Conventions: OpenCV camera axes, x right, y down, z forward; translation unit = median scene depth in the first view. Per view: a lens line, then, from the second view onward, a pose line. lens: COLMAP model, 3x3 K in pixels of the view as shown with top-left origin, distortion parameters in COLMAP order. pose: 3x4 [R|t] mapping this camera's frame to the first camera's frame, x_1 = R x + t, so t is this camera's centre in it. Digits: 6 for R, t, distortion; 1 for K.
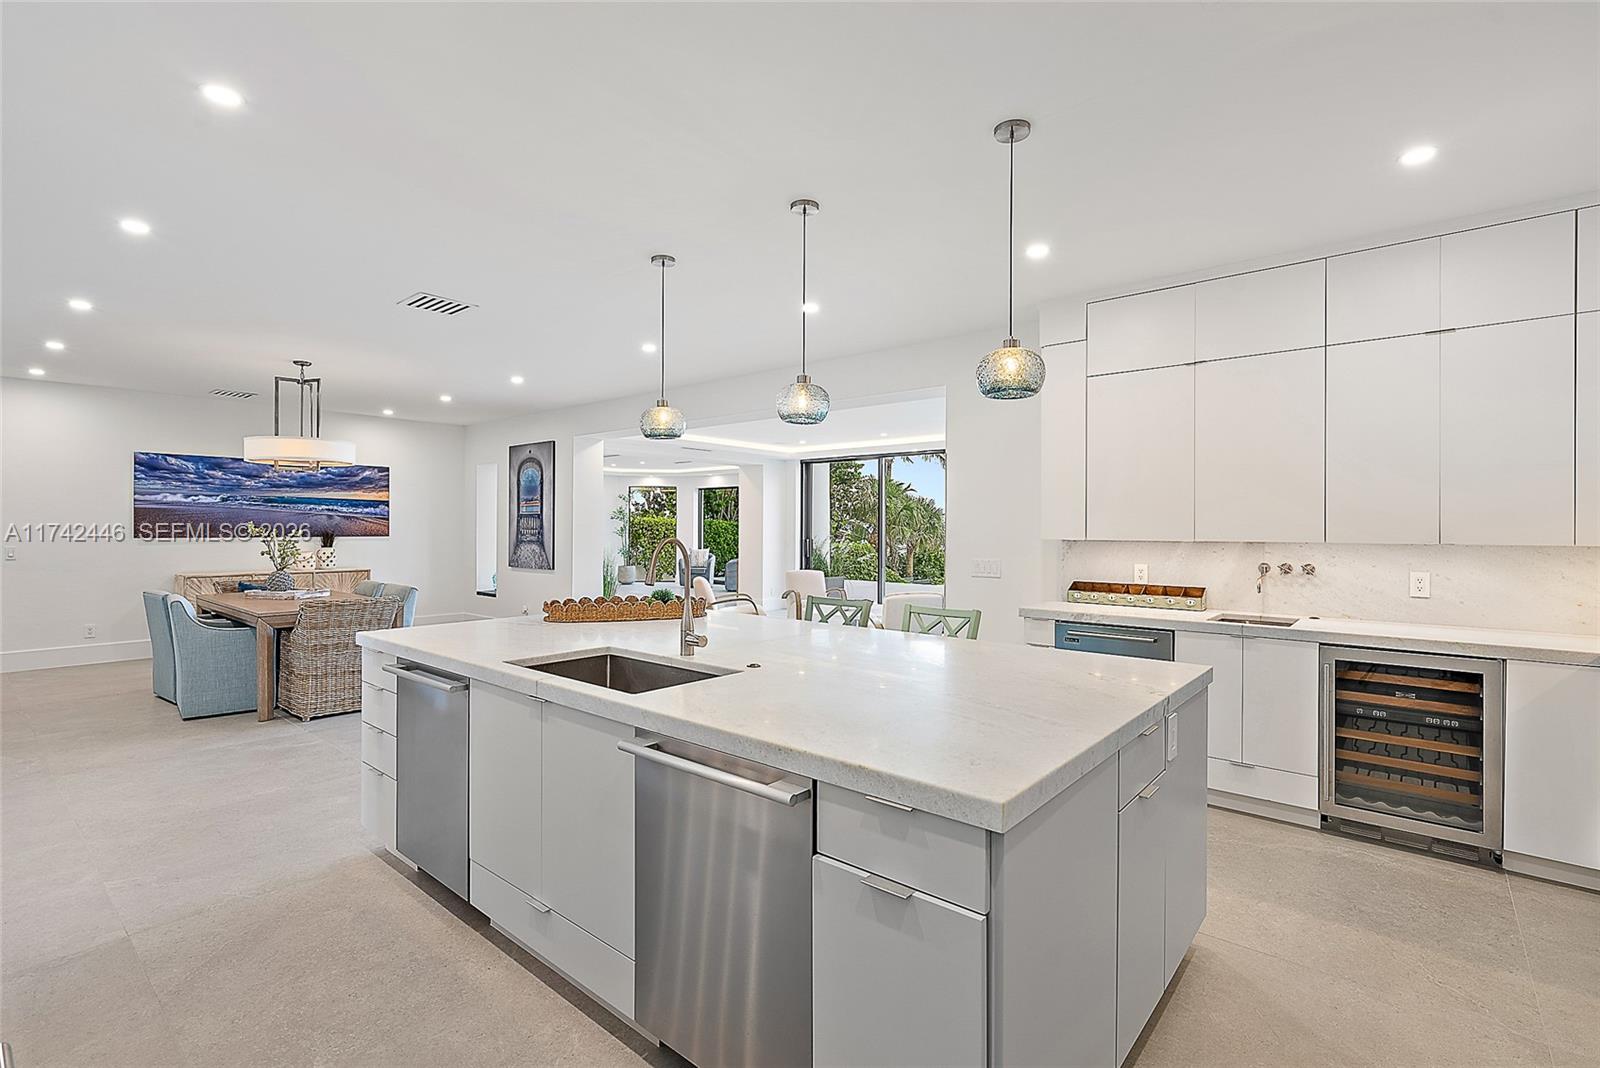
lens RADIAL K [[727.5, 0, 808.3], [0, 727.5, 526.5], [0, 0, 1]] dist [0.000847, 0.000022]
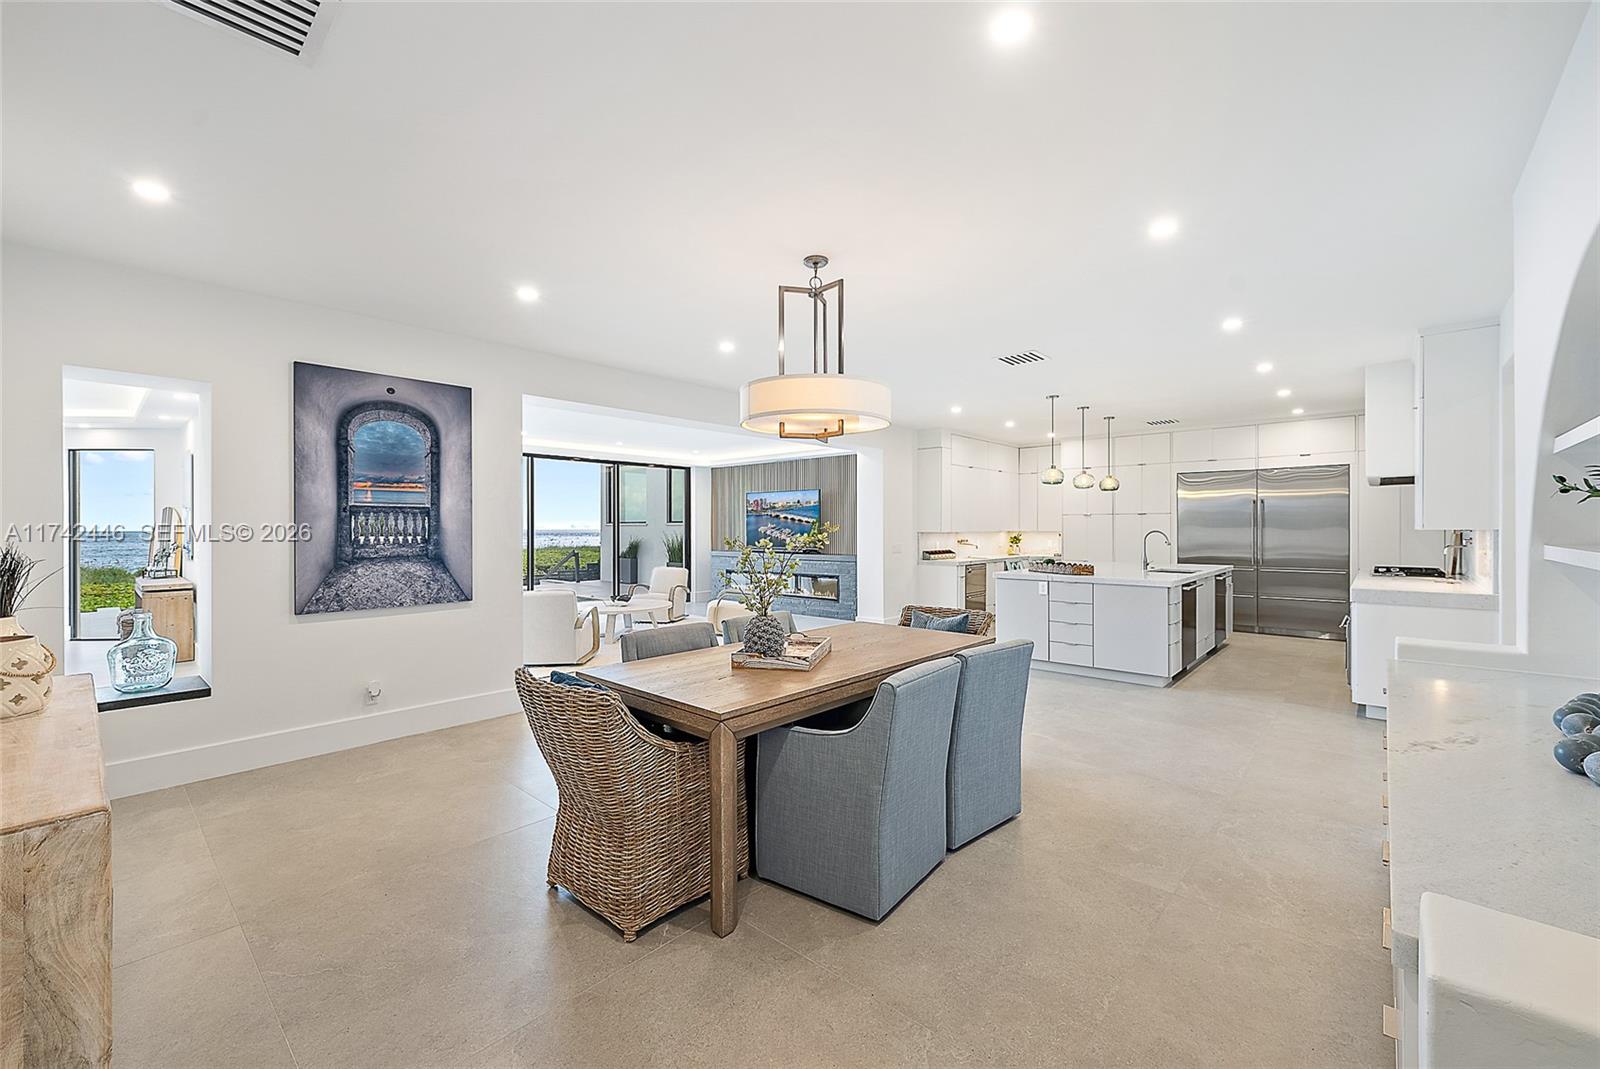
lens RADIAL K [[662.0, 0, 804.7], [0, 662.0, 531.7], [0, 0, 1]] dist [0.001102, 0.000116]
pose [[0.051034, -0.011710, 0.998628, -0.855439], [0.000820, 0.999931, 0.011684, -0.004061], [-0.998697, 0.000222, 0.051040, 0.669963]]
